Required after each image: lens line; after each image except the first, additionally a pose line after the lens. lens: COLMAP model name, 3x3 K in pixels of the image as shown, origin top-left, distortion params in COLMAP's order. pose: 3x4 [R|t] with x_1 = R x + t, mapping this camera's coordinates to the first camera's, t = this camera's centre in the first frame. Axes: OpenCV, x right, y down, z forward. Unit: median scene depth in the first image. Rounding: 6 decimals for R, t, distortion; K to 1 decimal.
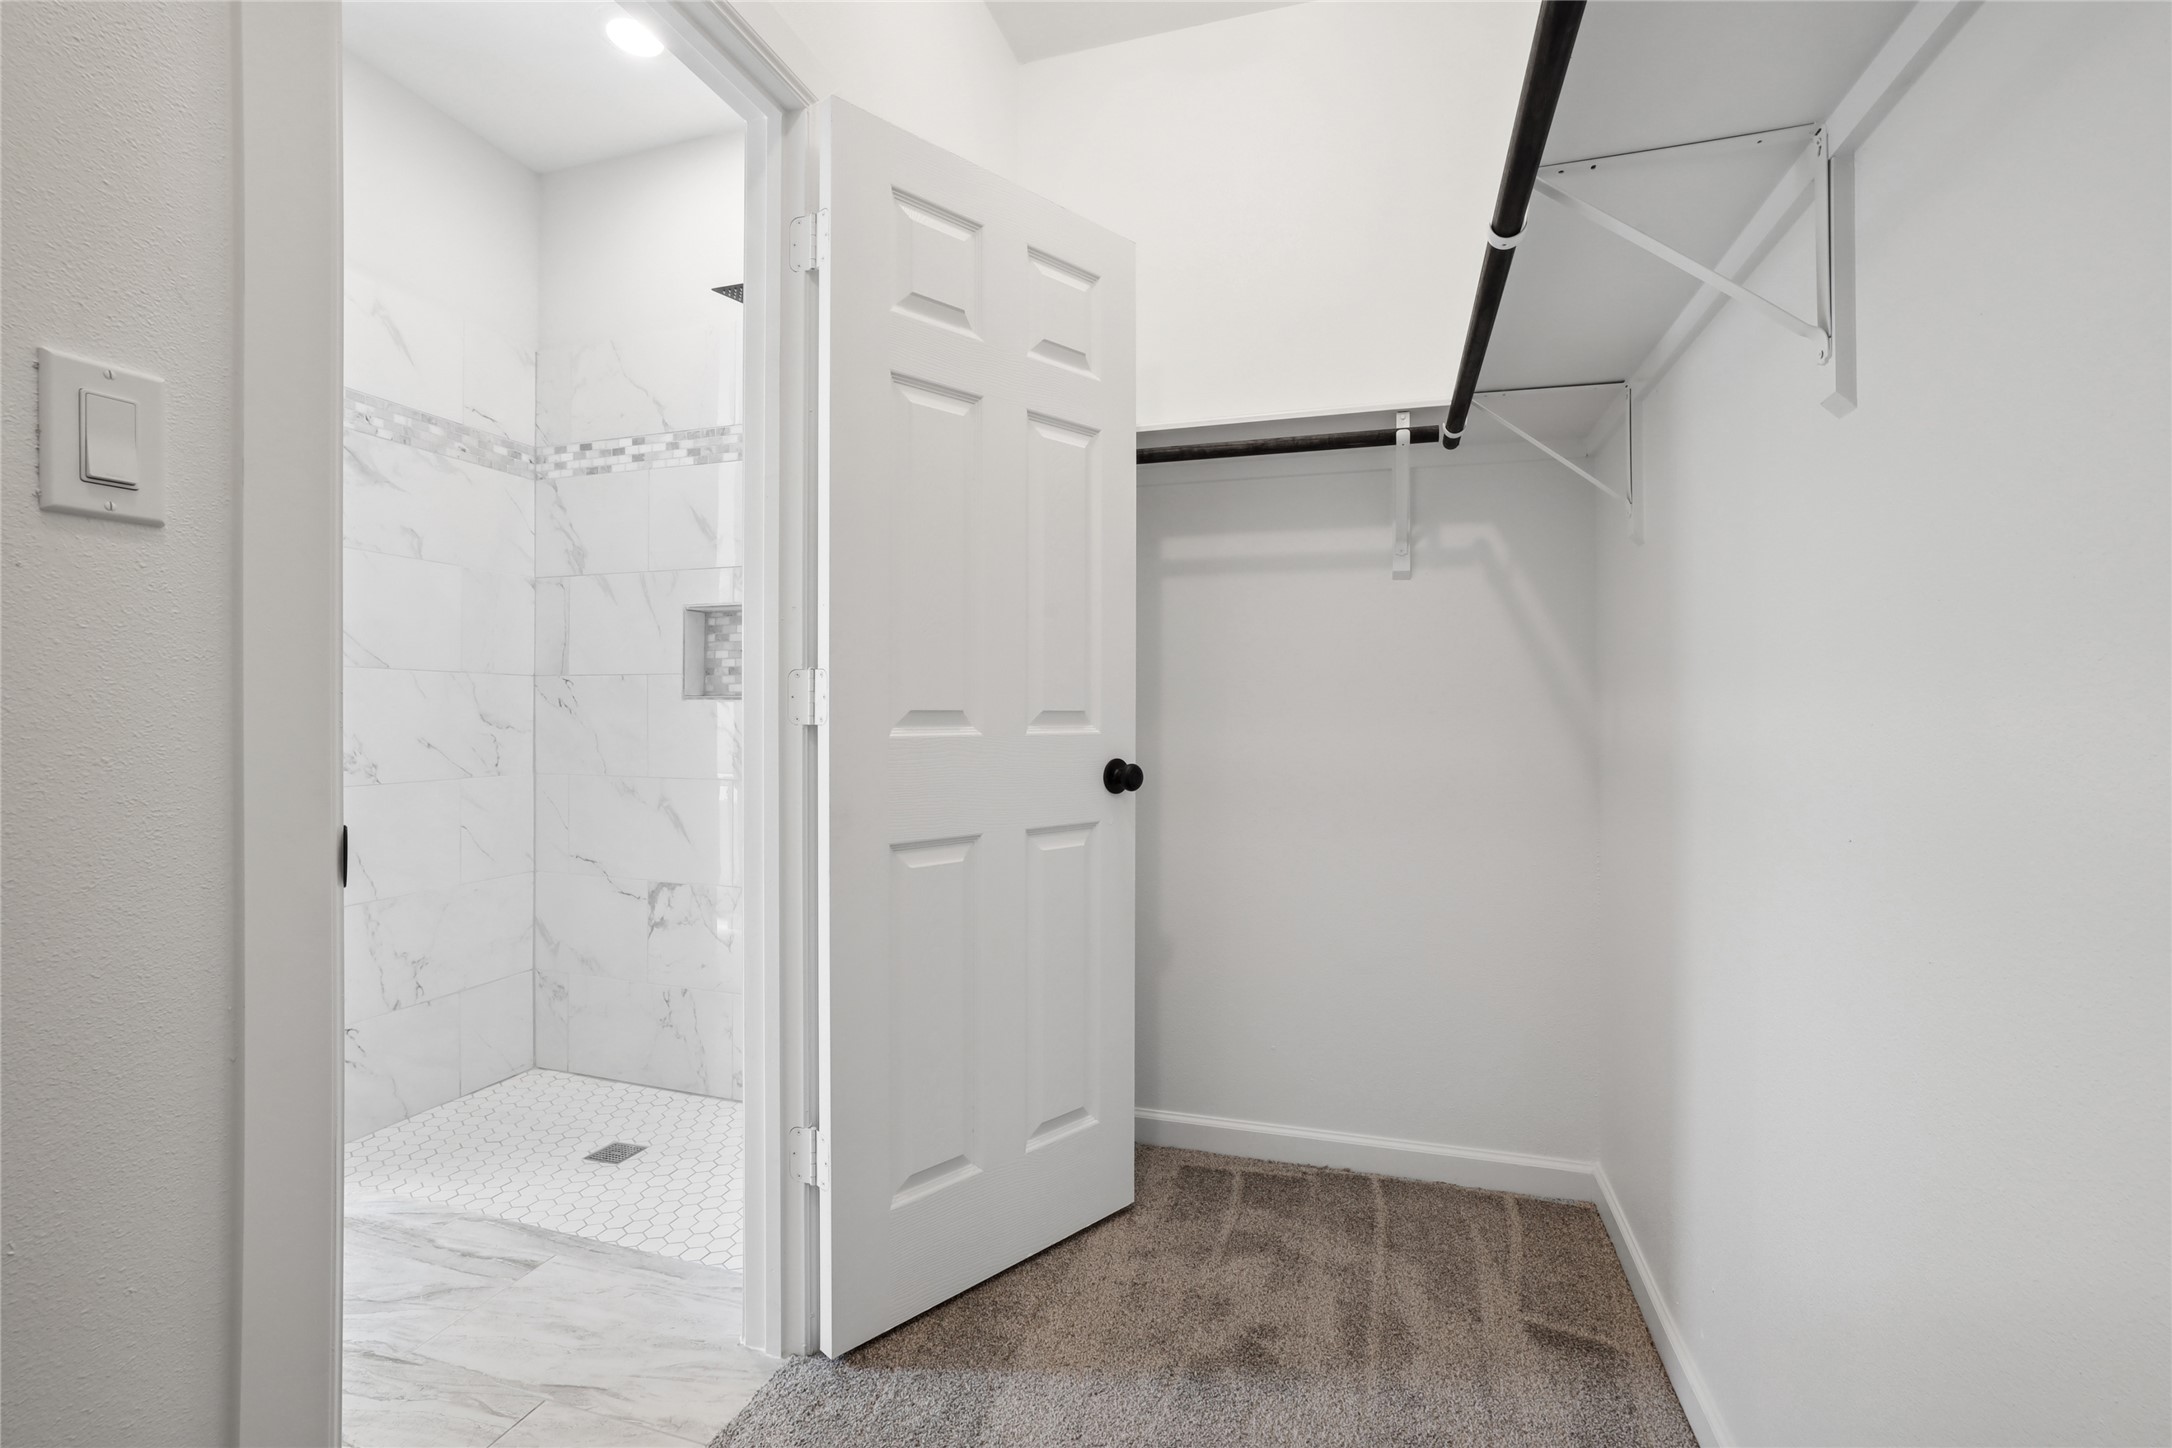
lens RADIAL K [[926.1, 0, 1086.0], [0, 926.1, 724.0], [0, 0, 1]] dist [-0.028913, -0.000047]
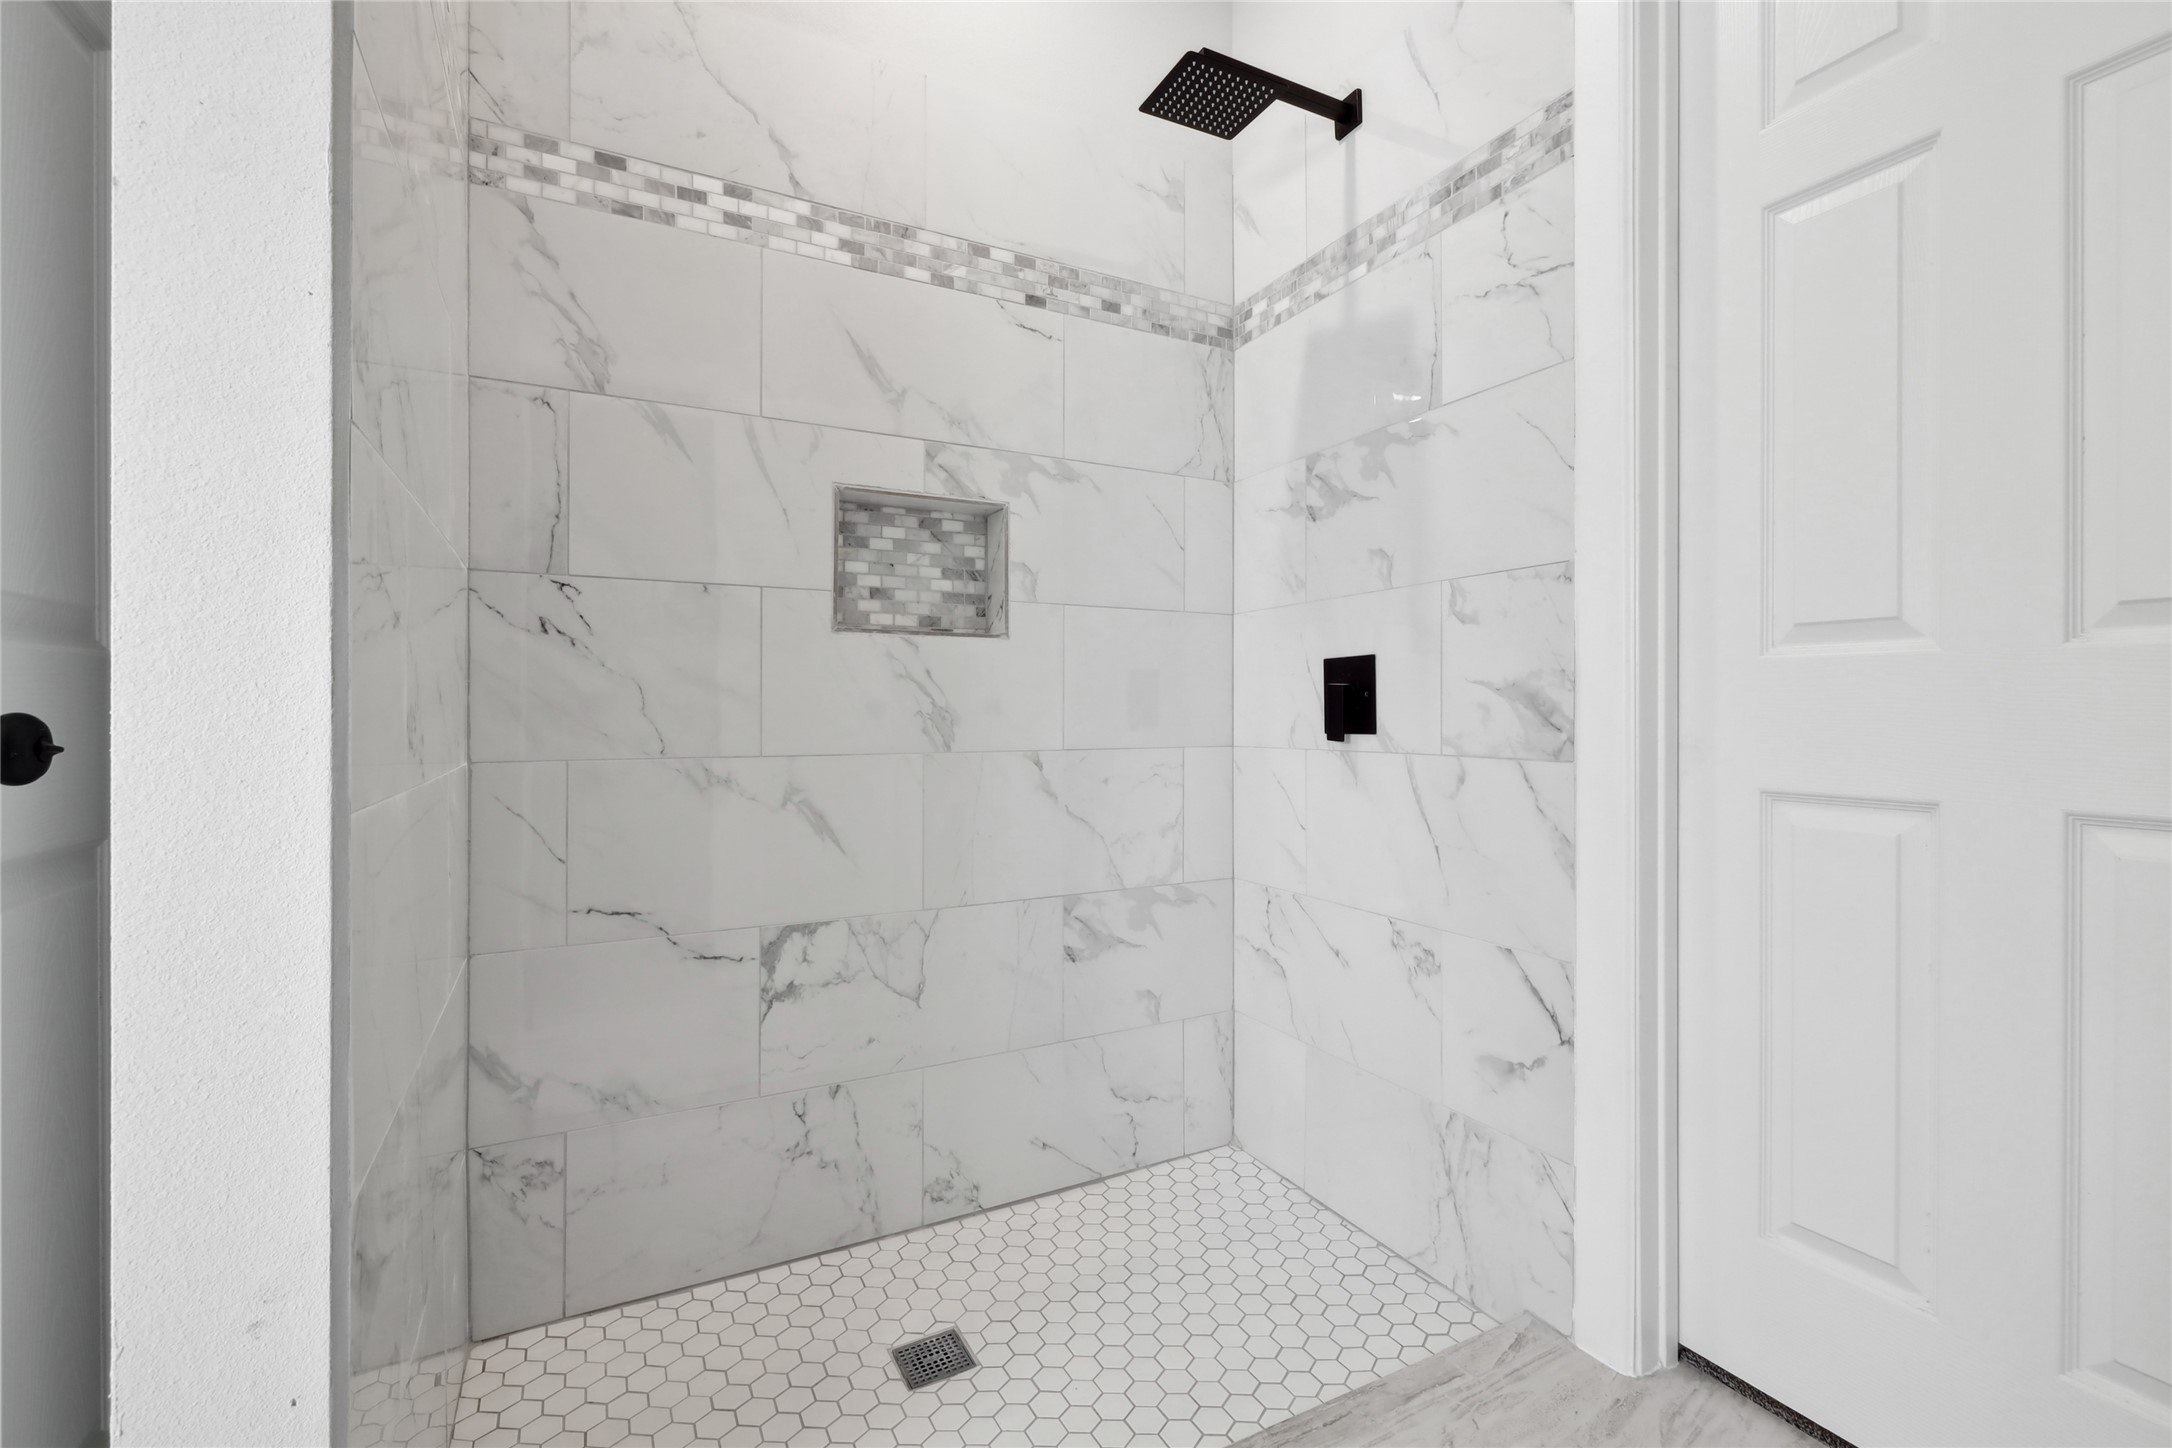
lens RADIAL K [[927.1, 0, 1086.0], [0, 927.1, 724.0], [0, 0, 1]] dist [0.001409, -0.000062]
pose [[0.715945, -0.012004, 0.698053, -0.746366], [0.011410, 0.999920, 0.005494, 0.035465], [-0.698063, 0.004031, 0.716025, 0.411201]]
